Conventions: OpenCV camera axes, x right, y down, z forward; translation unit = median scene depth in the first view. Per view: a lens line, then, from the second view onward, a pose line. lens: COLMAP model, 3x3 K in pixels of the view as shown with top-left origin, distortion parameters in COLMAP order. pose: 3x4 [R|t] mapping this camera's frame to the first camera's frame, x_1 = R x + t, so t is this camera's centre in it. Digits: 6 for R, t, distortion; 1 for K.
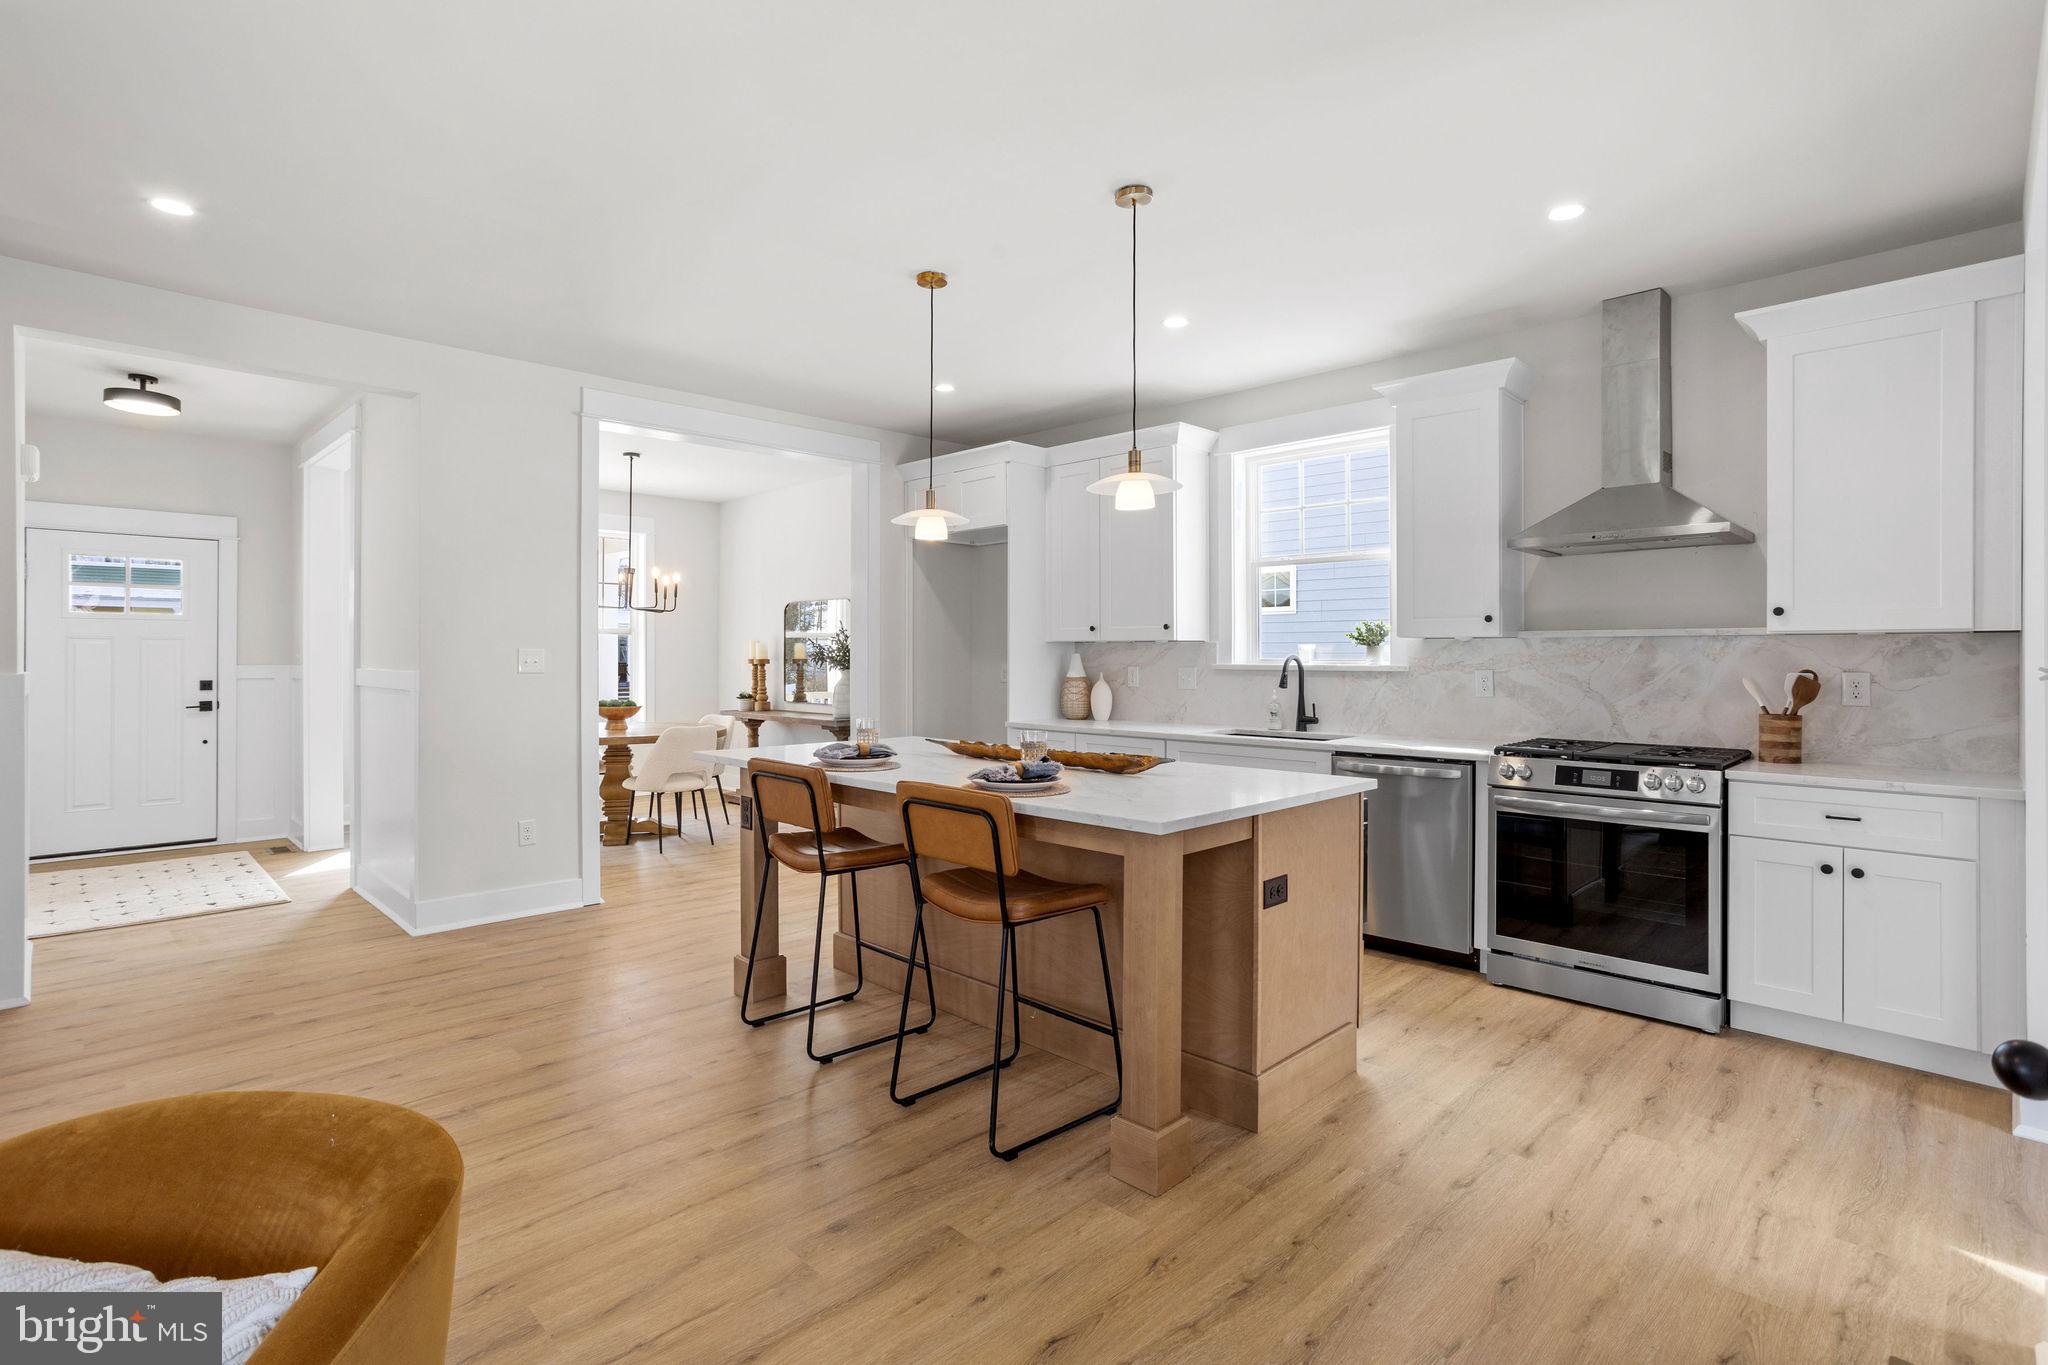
lens RADIAL K [[1001.3, 0, 1013.0], [0, 1001.3, 670.1], [0, 0, 1]] dist [-0.029414, 0.001132]
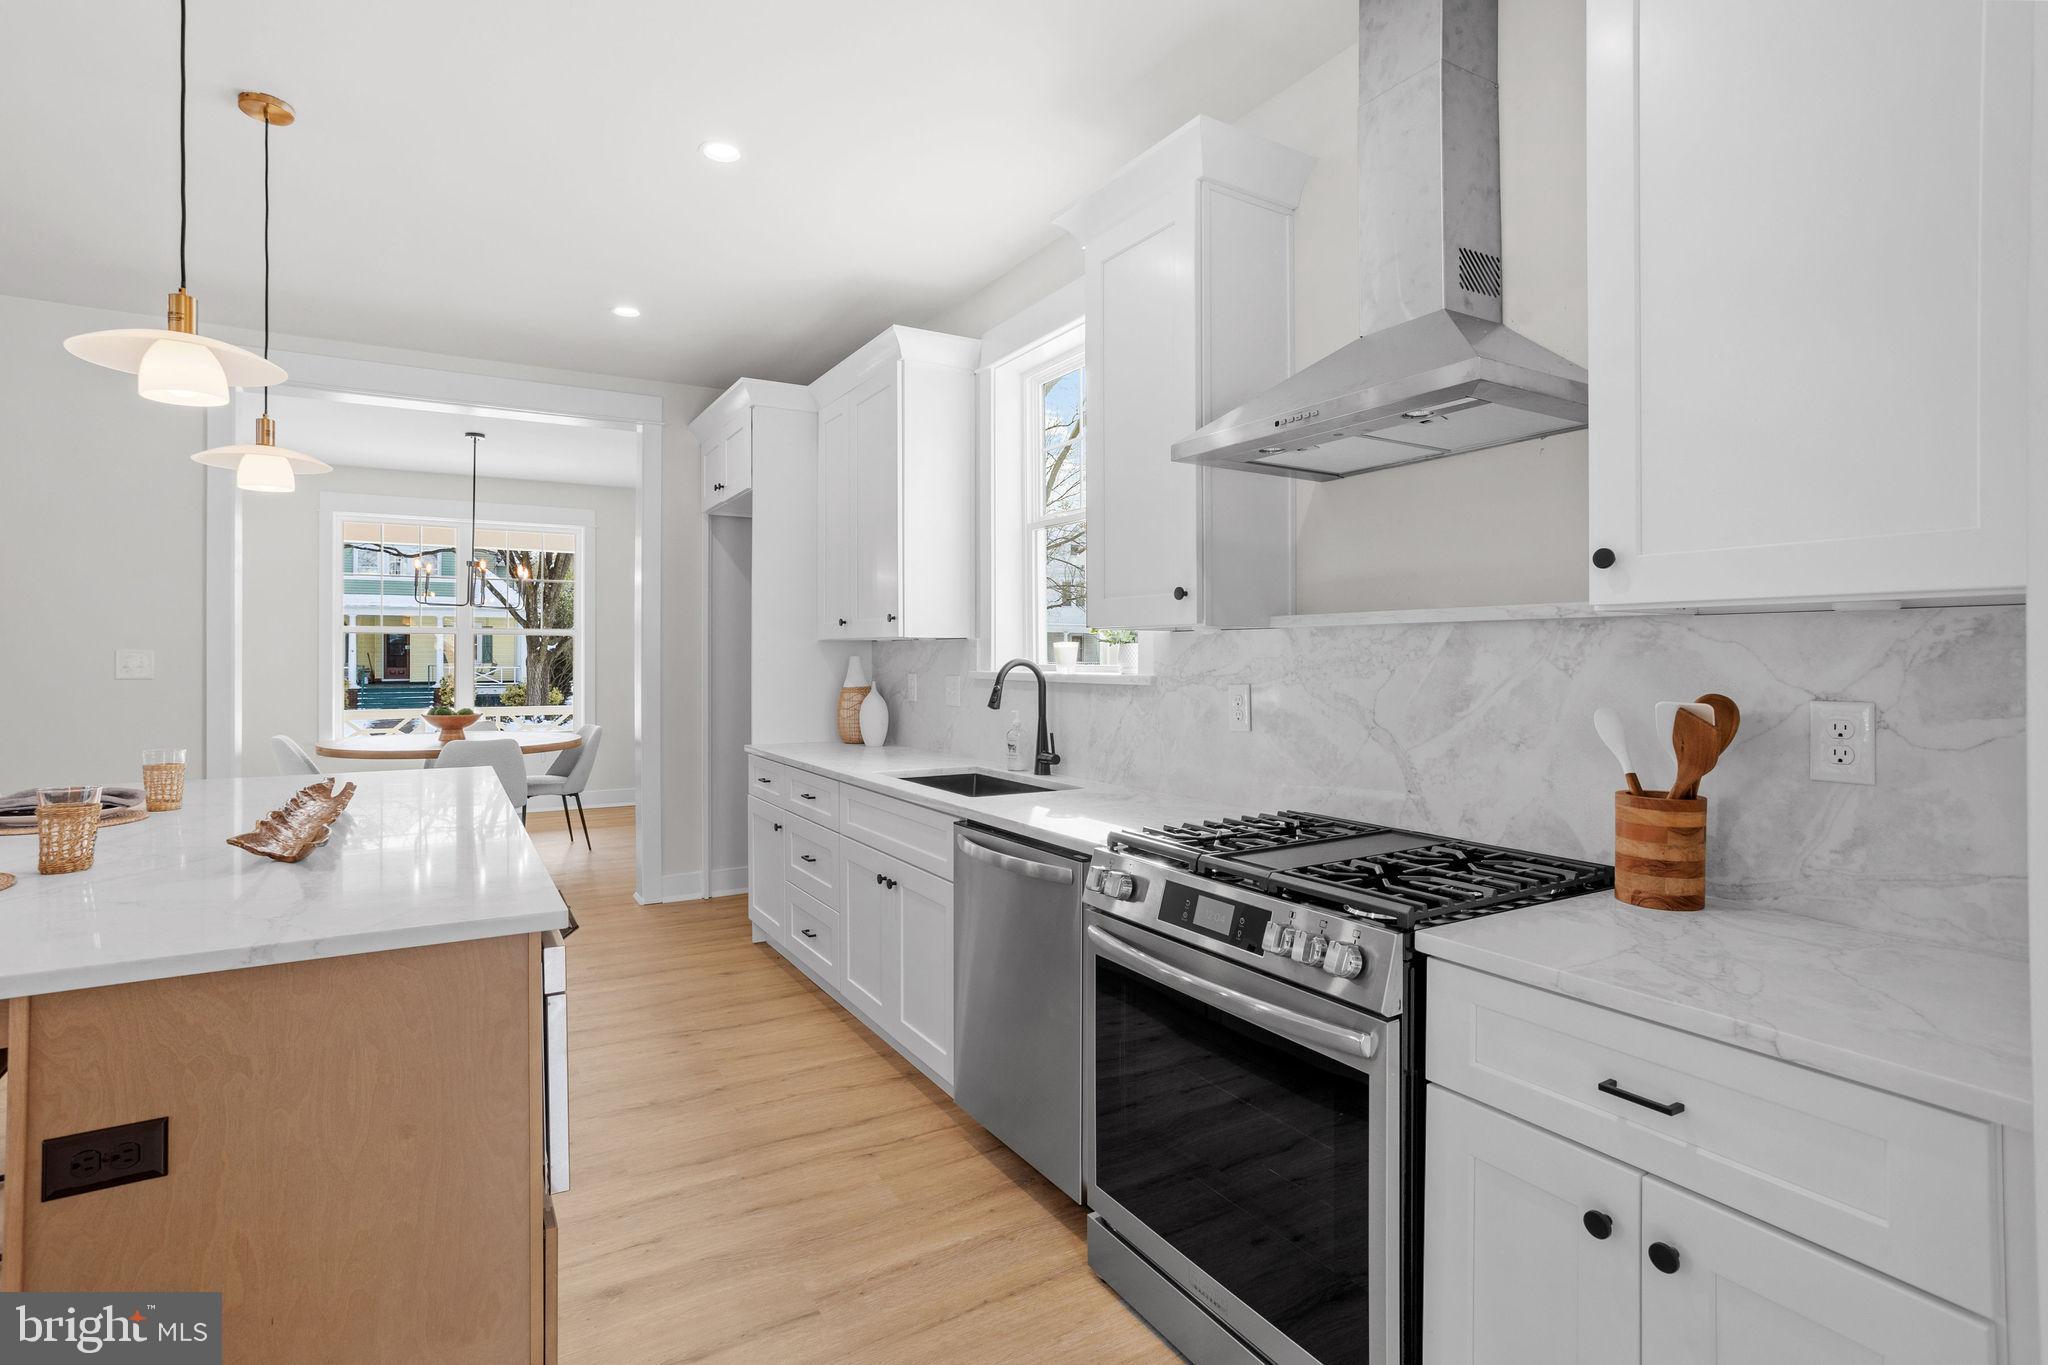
lens RADIAL K [[1001.3, 0, 1034.7], [0, 1001.3, 670.8], [0, 0, 1]] dist [-0.029414, 0.001132]
pose [[0.968903, 0.001220, -0.247440, 0.591005], [-0.000831, 0.999998, 0.001676, -0.010641], [0.247441, -0.001418, 0.968902, 0.478803]]
